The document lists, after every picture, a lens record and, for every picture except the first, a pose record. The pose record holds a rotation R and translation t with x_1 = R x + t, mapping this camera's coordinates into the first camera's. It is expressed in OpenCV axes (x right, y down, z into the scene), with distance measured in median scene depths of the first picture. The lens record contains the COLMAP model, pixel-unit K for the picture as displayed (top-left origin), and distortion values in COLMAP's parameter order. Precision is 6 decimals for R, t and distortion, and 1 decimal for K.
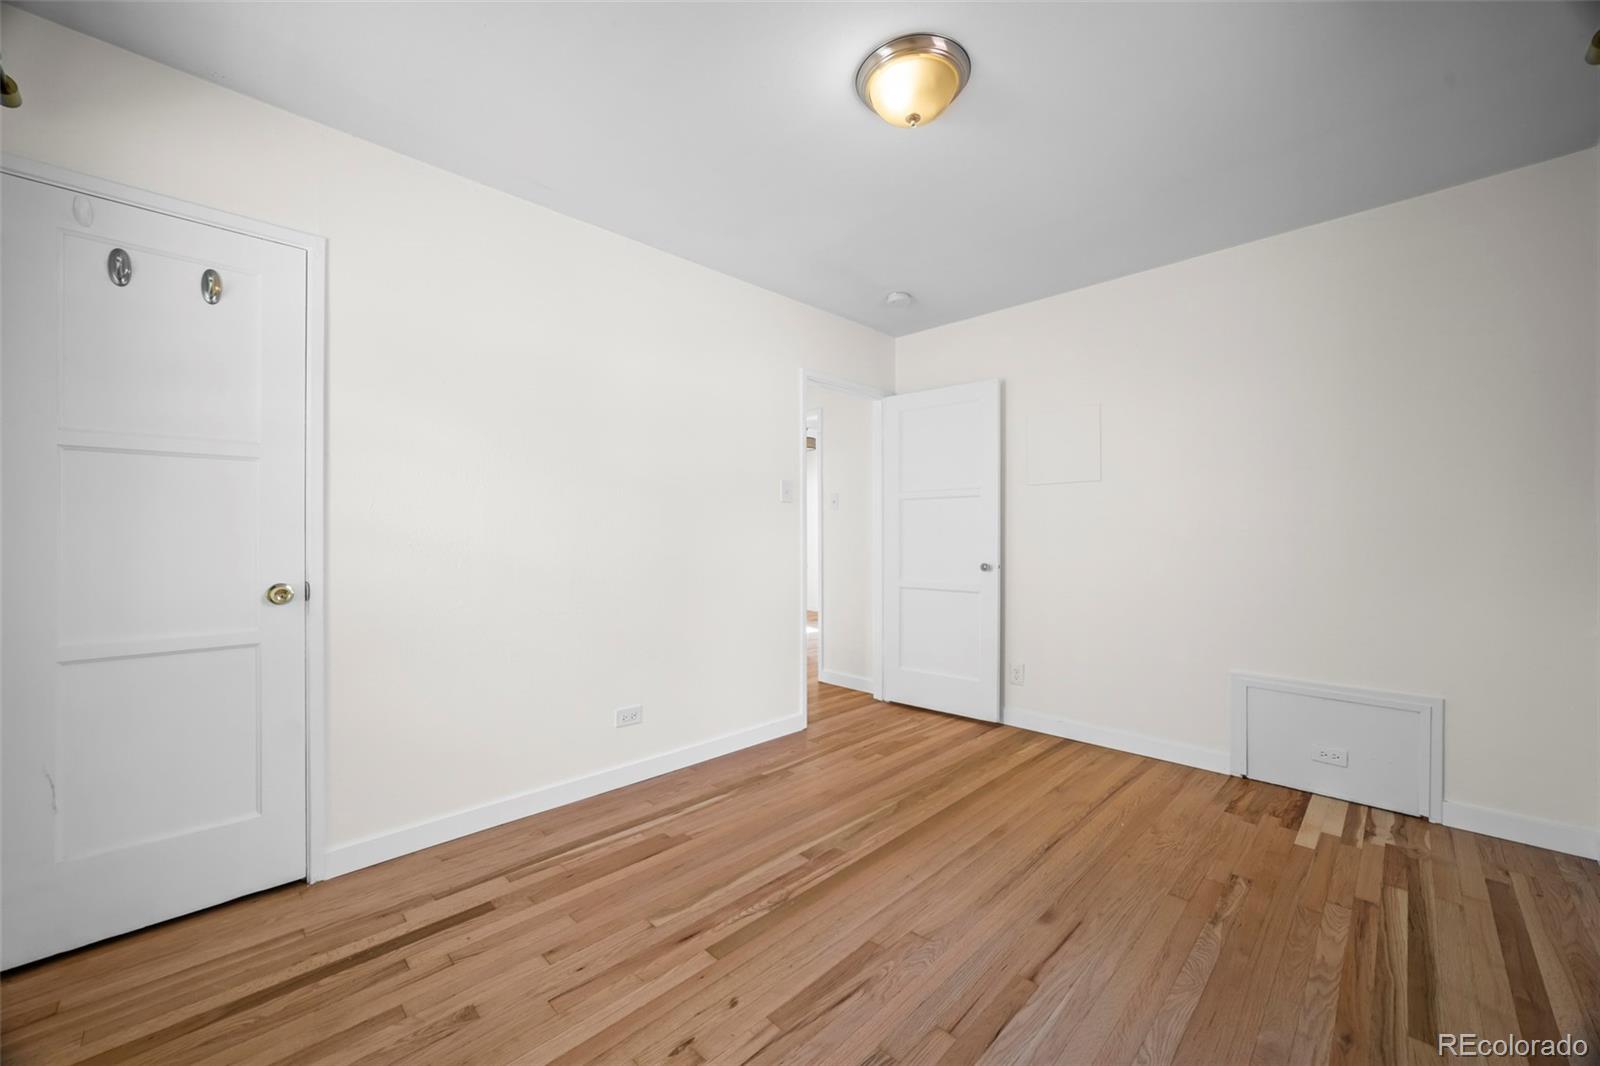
lens RADIAL K [[629.4, 0, 797.8], [0, 629.4, 533.9], [0, 0, 1]] dist [-0.028589, 0.012063]
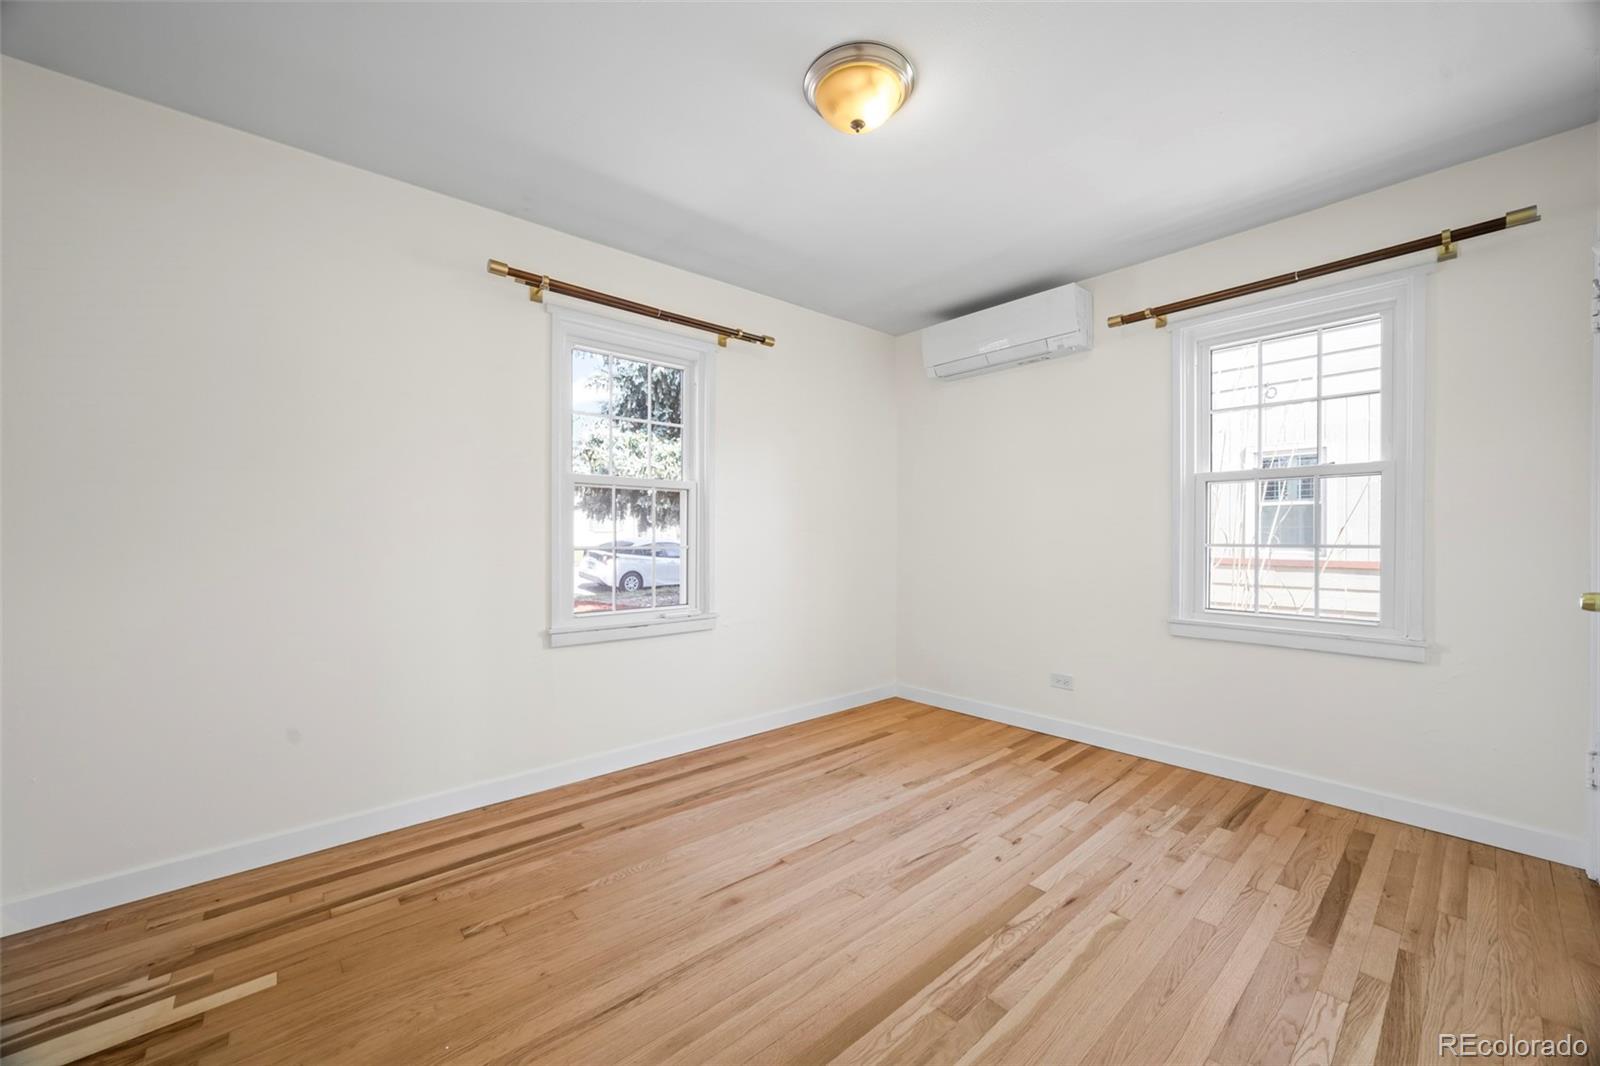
lens RADIAL K [[629.4, 0, 797.8], [0, 629.4, 533.9], [0, 0, 1]] dist [-0.028589, 0.012063]
pose [[-0.998393, 0.003115, 0.056587, 0.225381], [0.003022, 0.999994, -0.001727, 0.004496], [-0.056592, -0.001553, -0.998396, 2.020813]]
